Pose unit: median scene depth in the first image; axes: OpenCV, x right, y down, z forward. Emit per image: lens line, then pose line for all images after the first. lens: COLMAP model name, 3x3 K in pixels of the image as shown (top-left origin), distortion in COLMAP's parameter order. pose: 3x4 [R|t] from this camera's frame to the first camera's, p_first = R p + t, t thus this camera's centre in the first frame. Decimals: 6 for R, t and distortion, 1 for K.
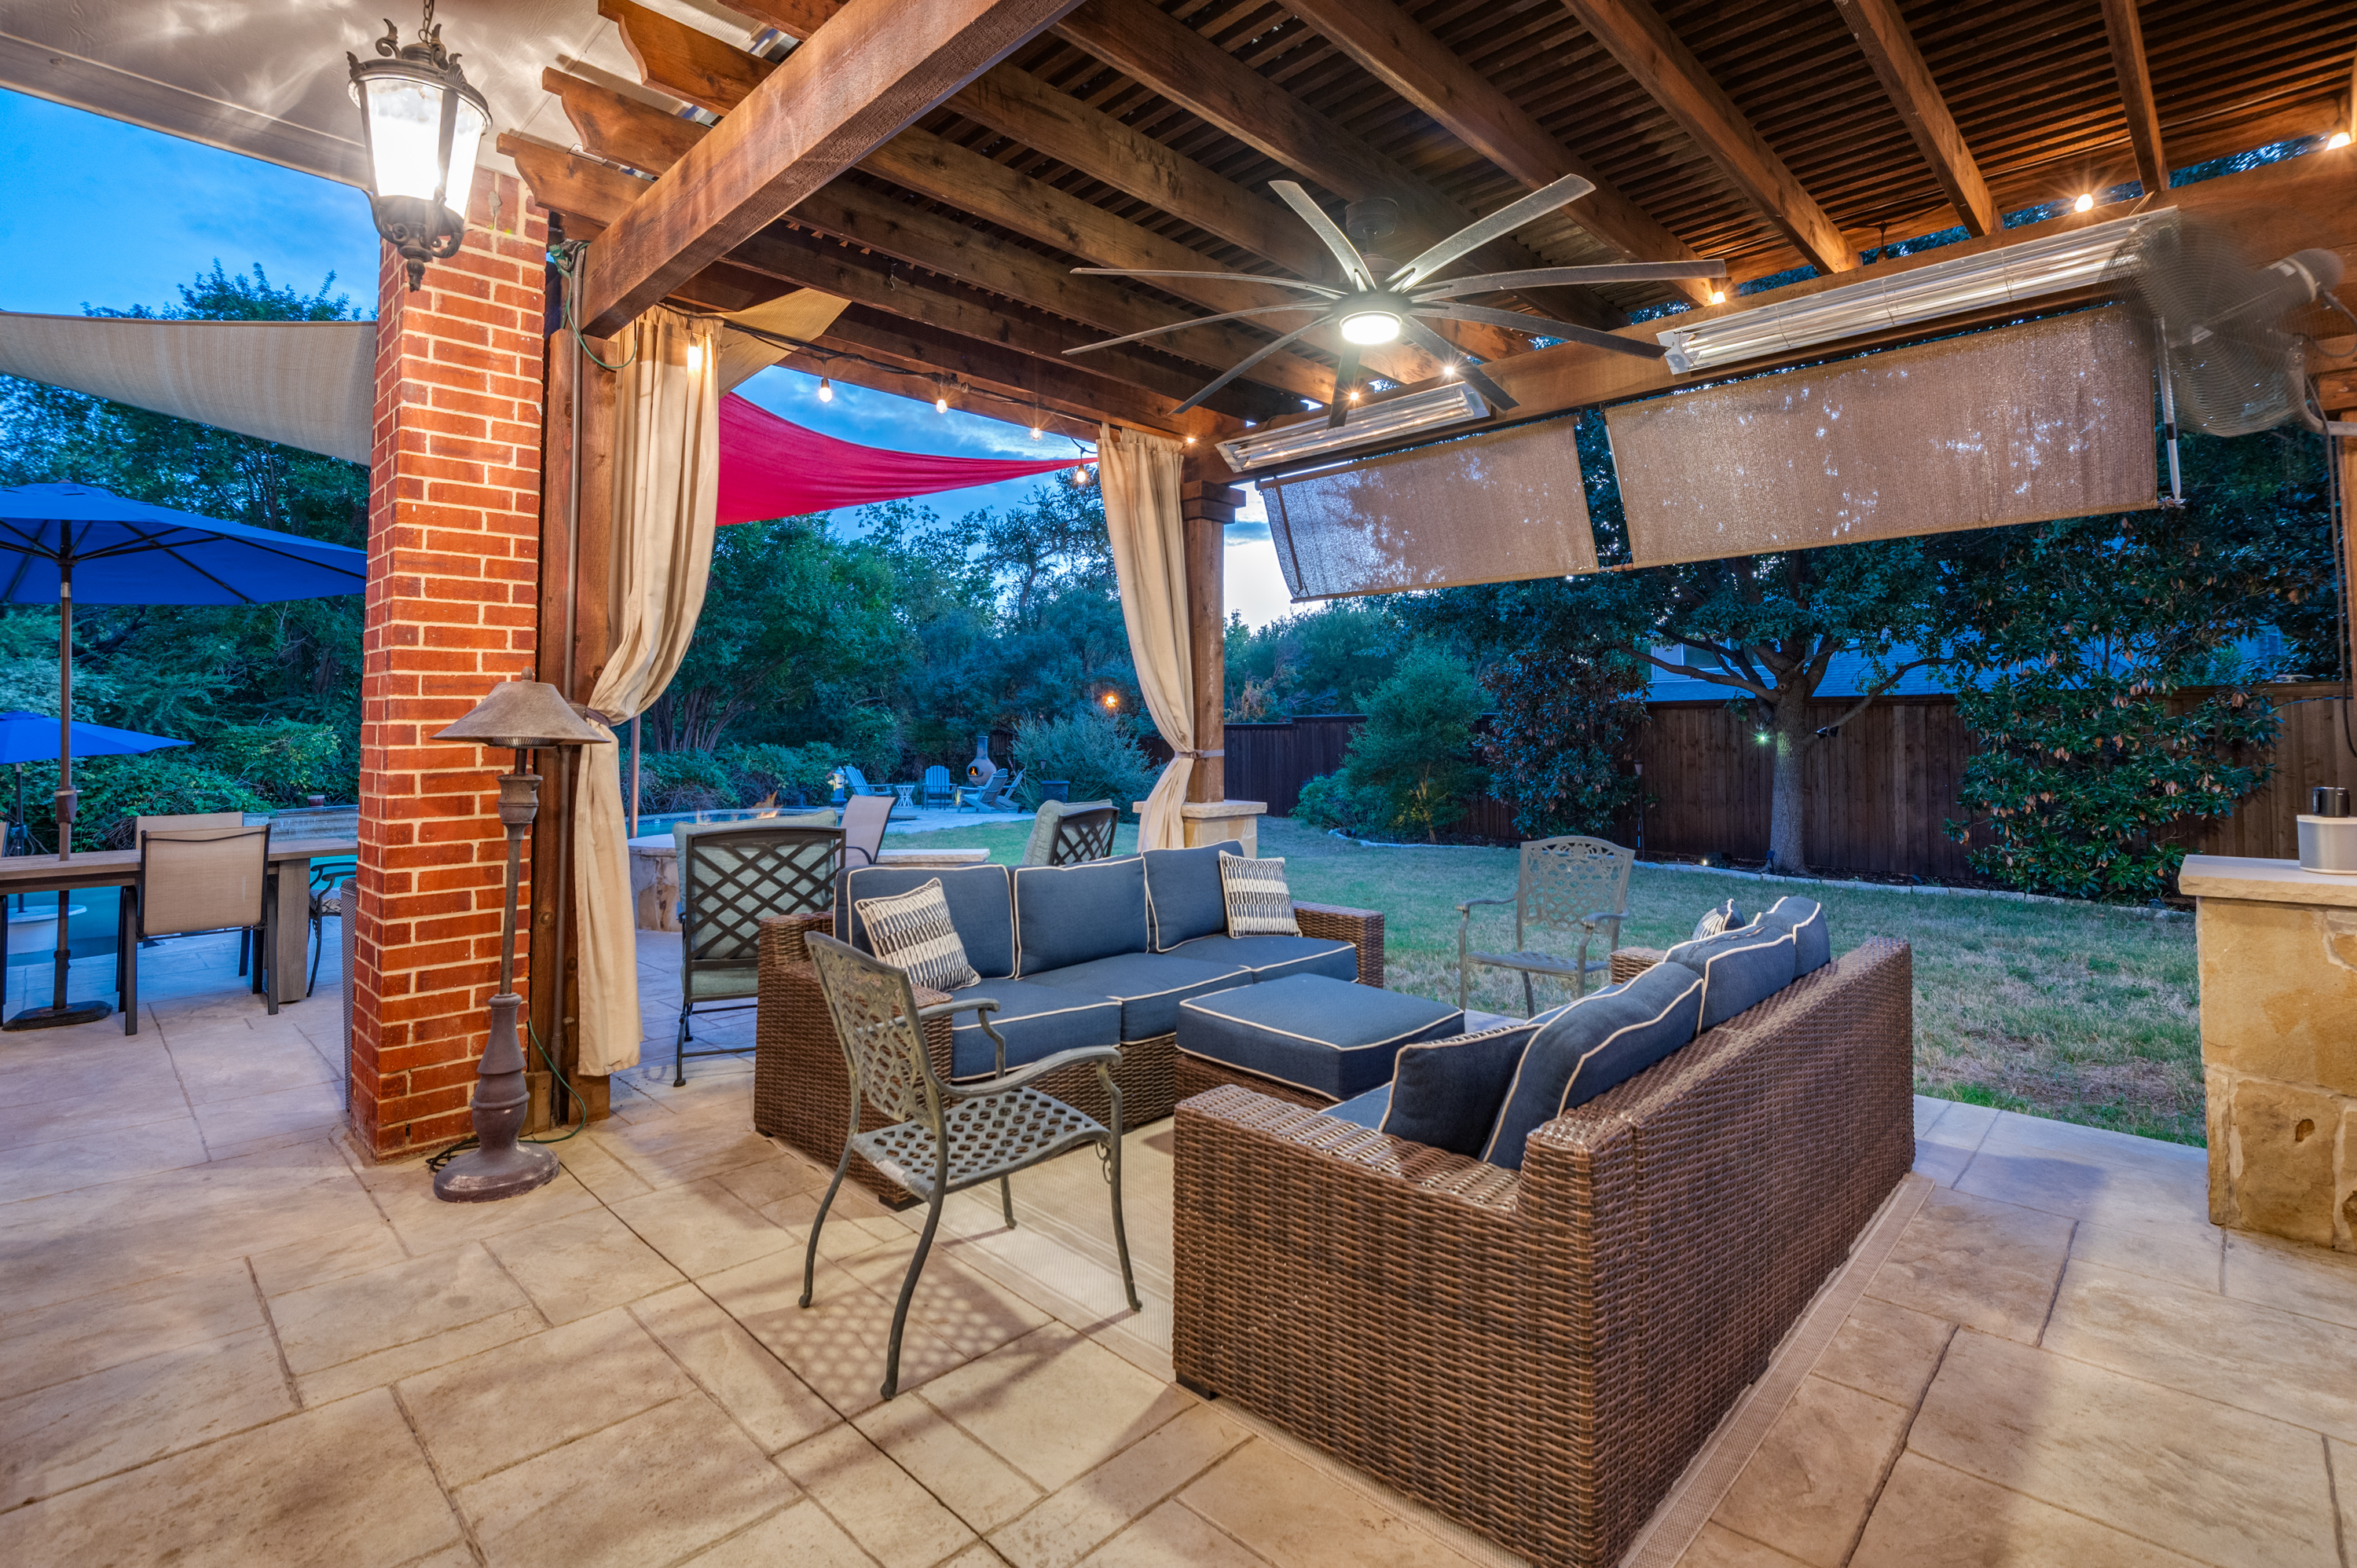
lens RADIAL K [[1086.5, 0, 1178.6], [0, 1086.5, 707.9], [0, 0, 1]] dist [-0.019084, -0.000299]
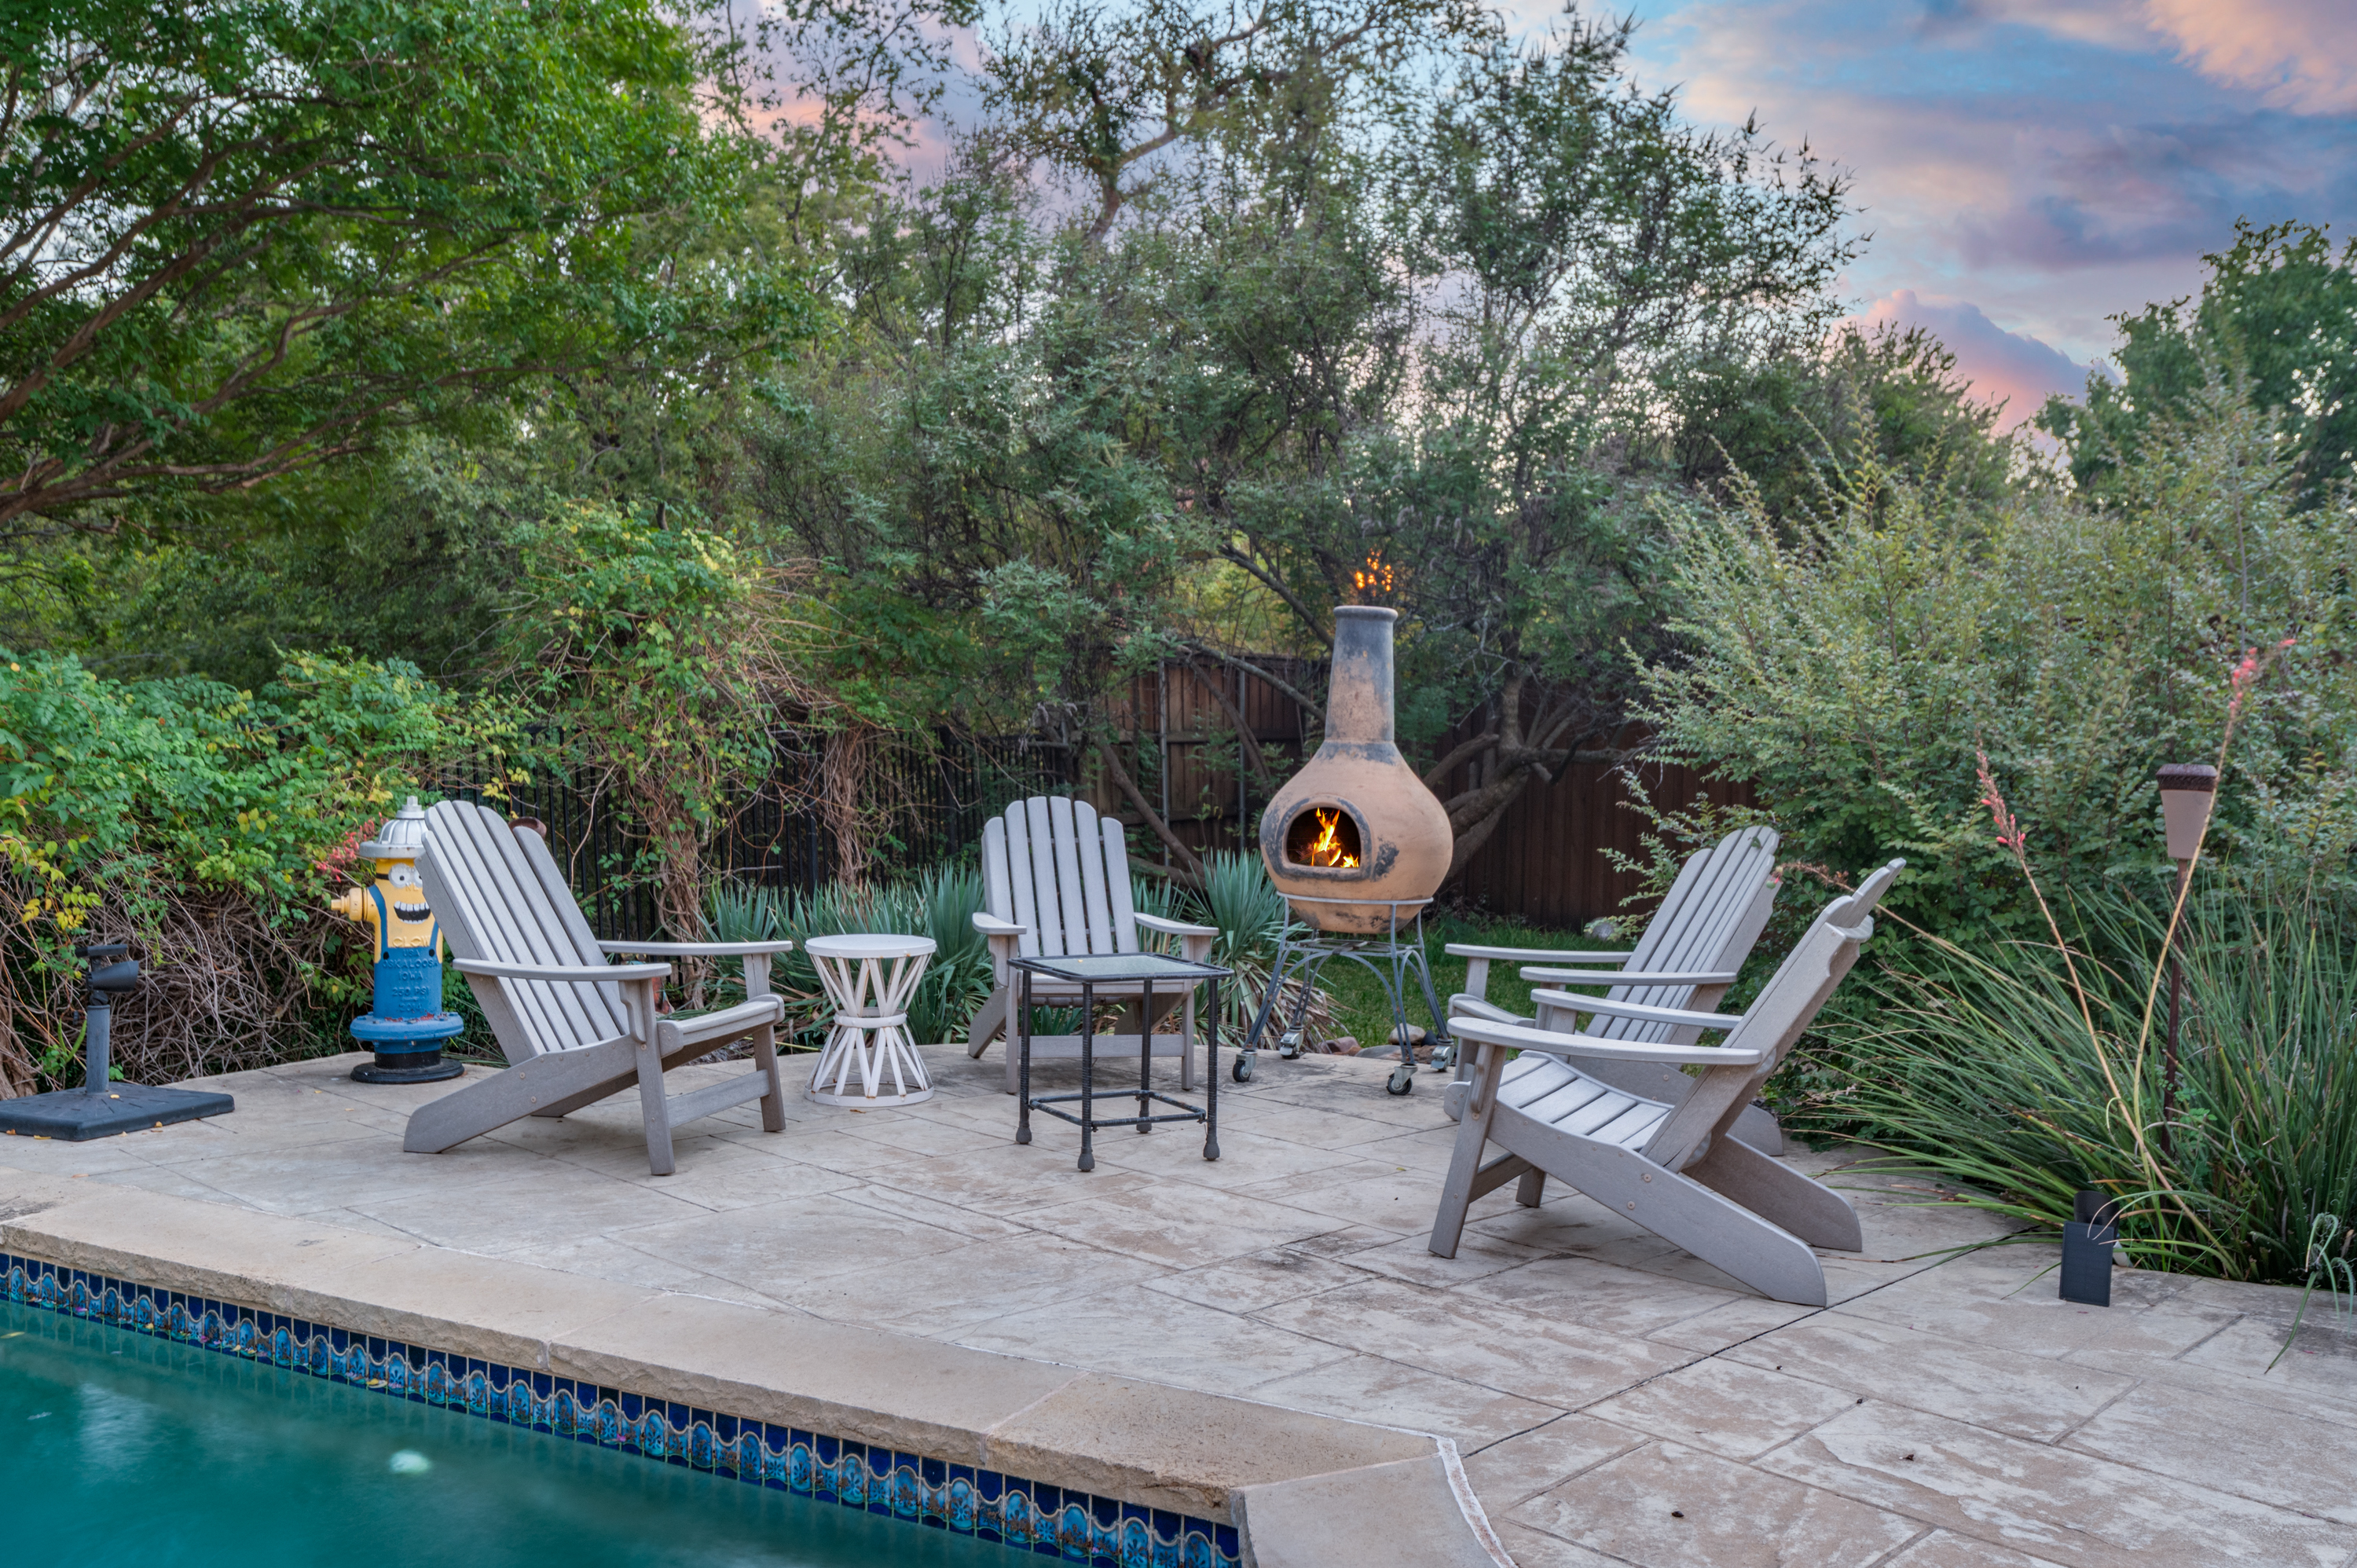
lens RADIAL K [[1950.3, 0, 1178.5], [0, 1950.3, 784.0], [0, 0, 1]] dist [-0.010054, -0.004995]
pose [[0.999942, 0.008095, -0.007136, -0.179598], [-0.007638, 0.998055, 0.061874, 0.030367], [0.007623, -0.061816, 0.998058, 0.642042]]
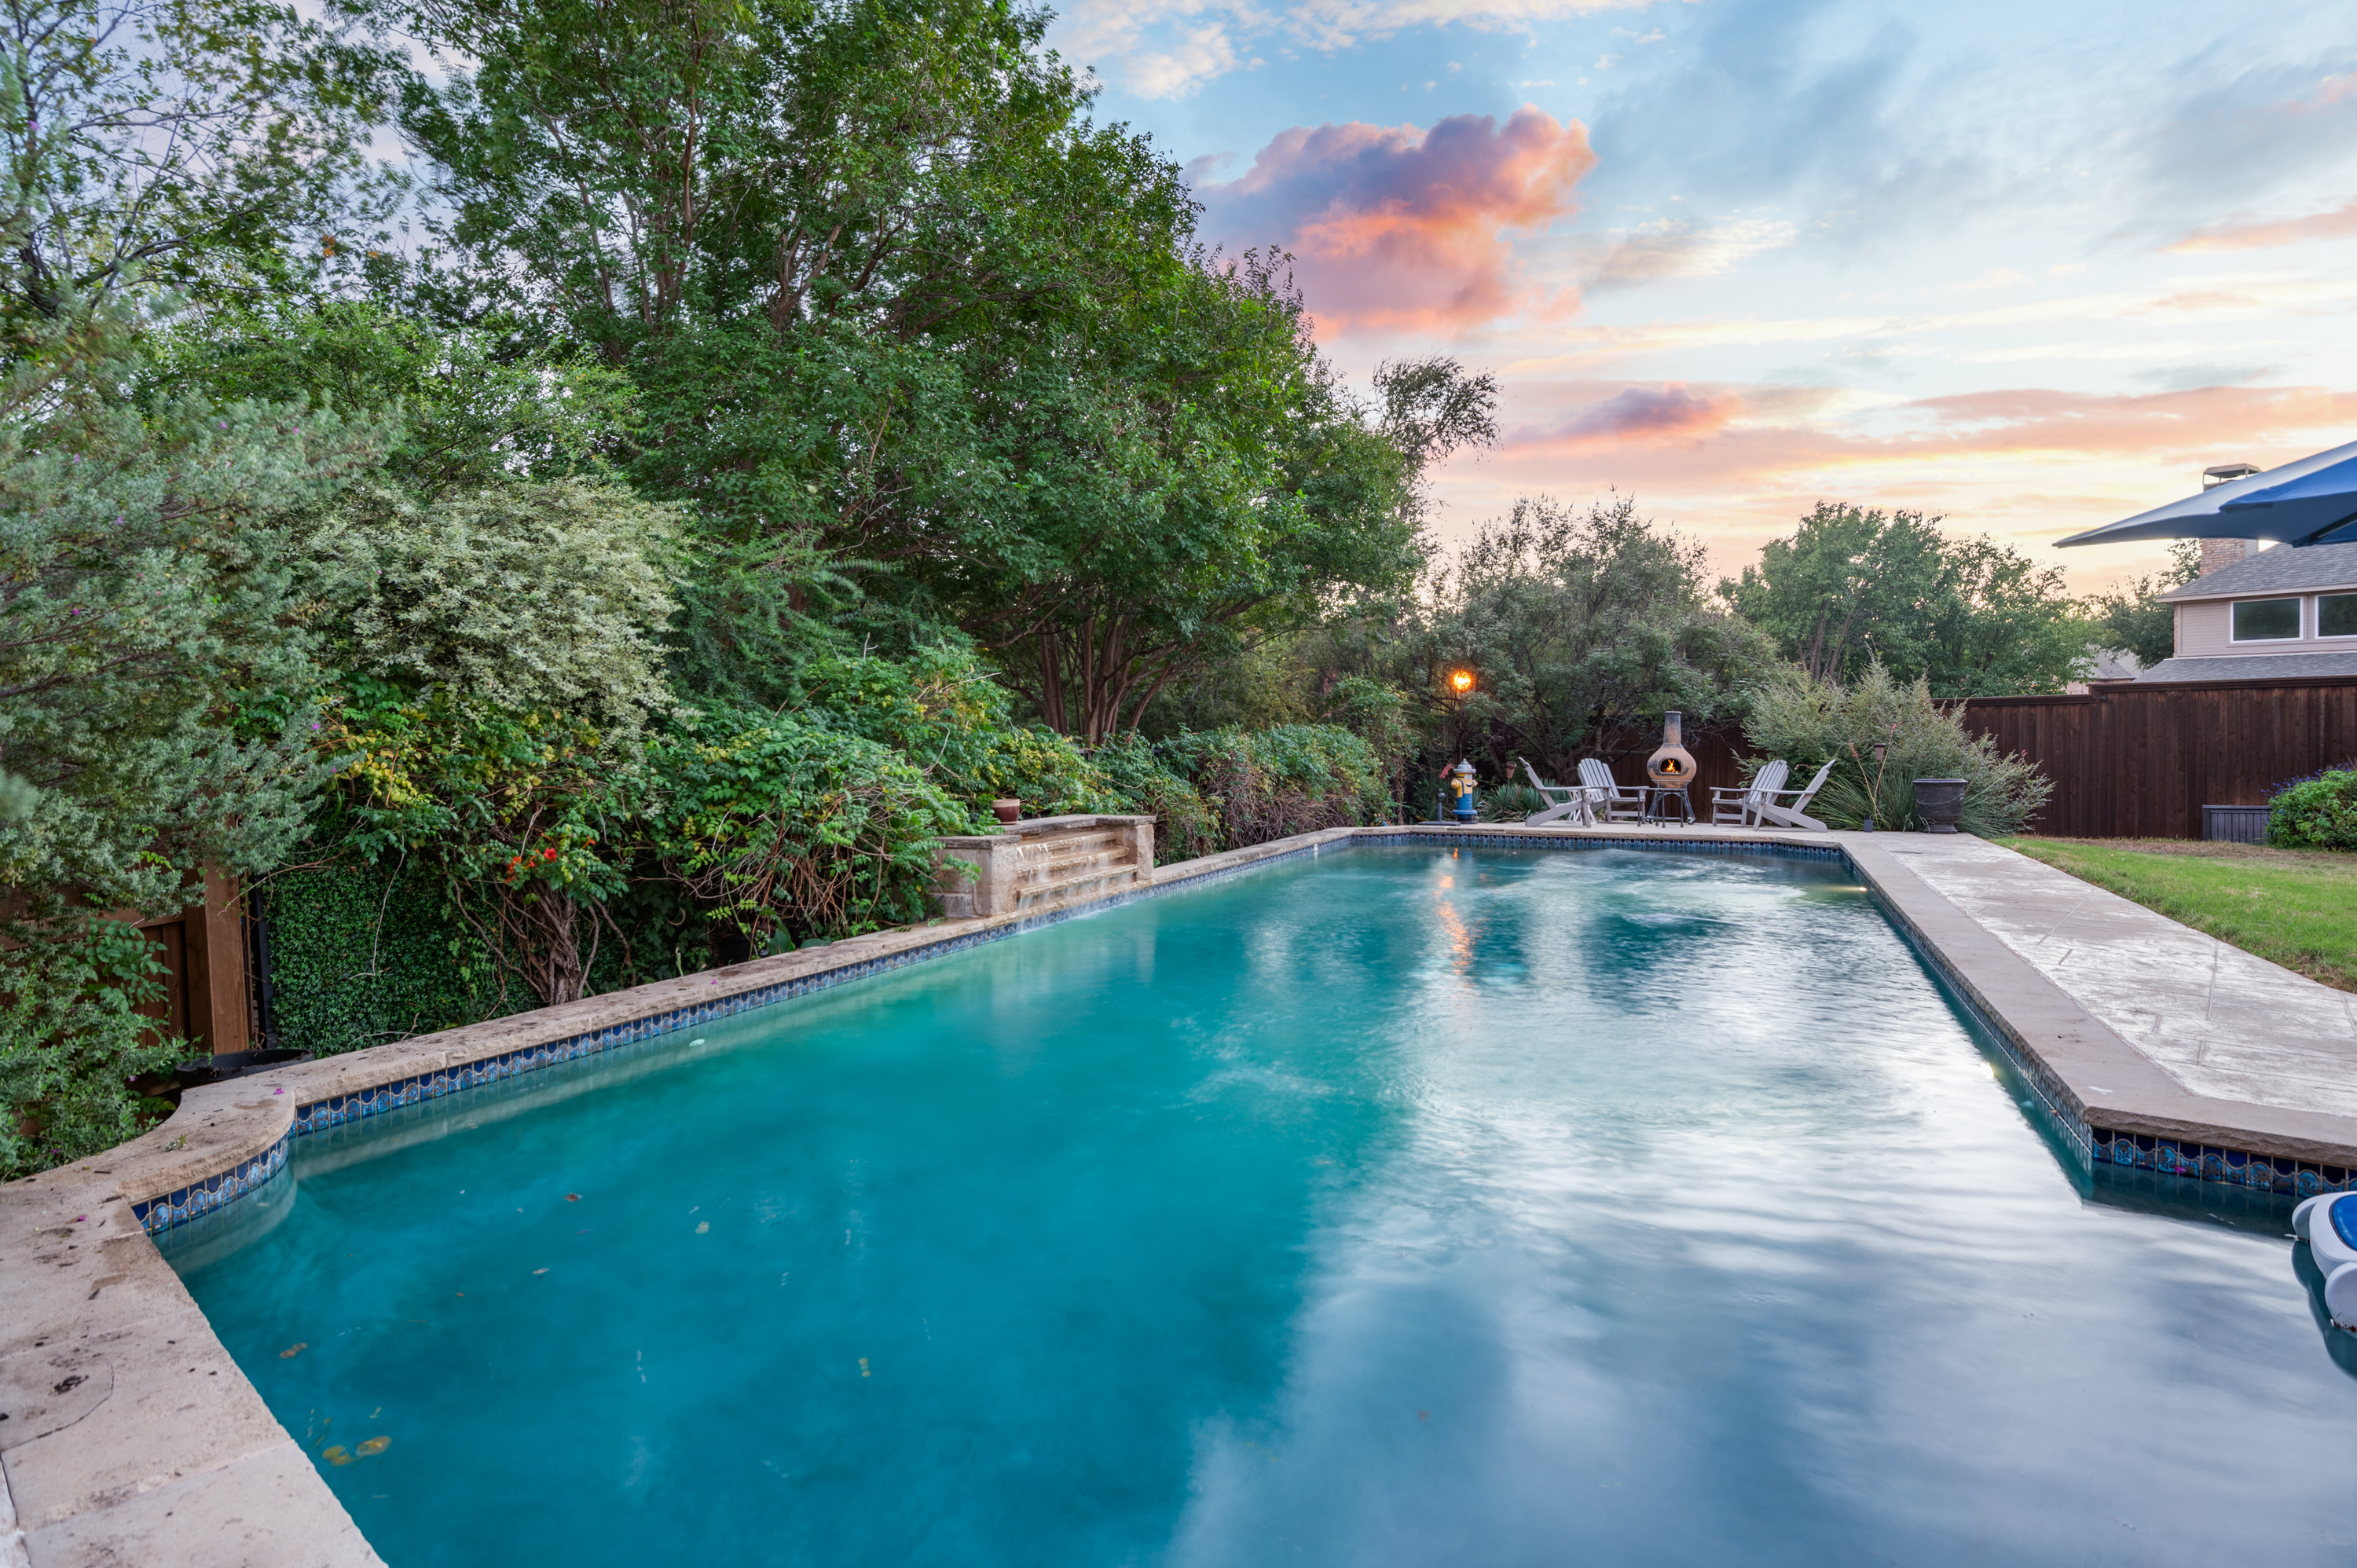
lens RADIAL K [[1245.8, 0, 1187.1], [0, 1245.8, 747.9], [0, 0, 1]] dist [-0.011638, -0.001606]
pose [[0.999398, -0.002482, 0.034605, -0.429420], [0.001599, 0.999673, 0.025511, 0.025339], [-0.034657, -0.025441, 0.999075, 0.252889]]
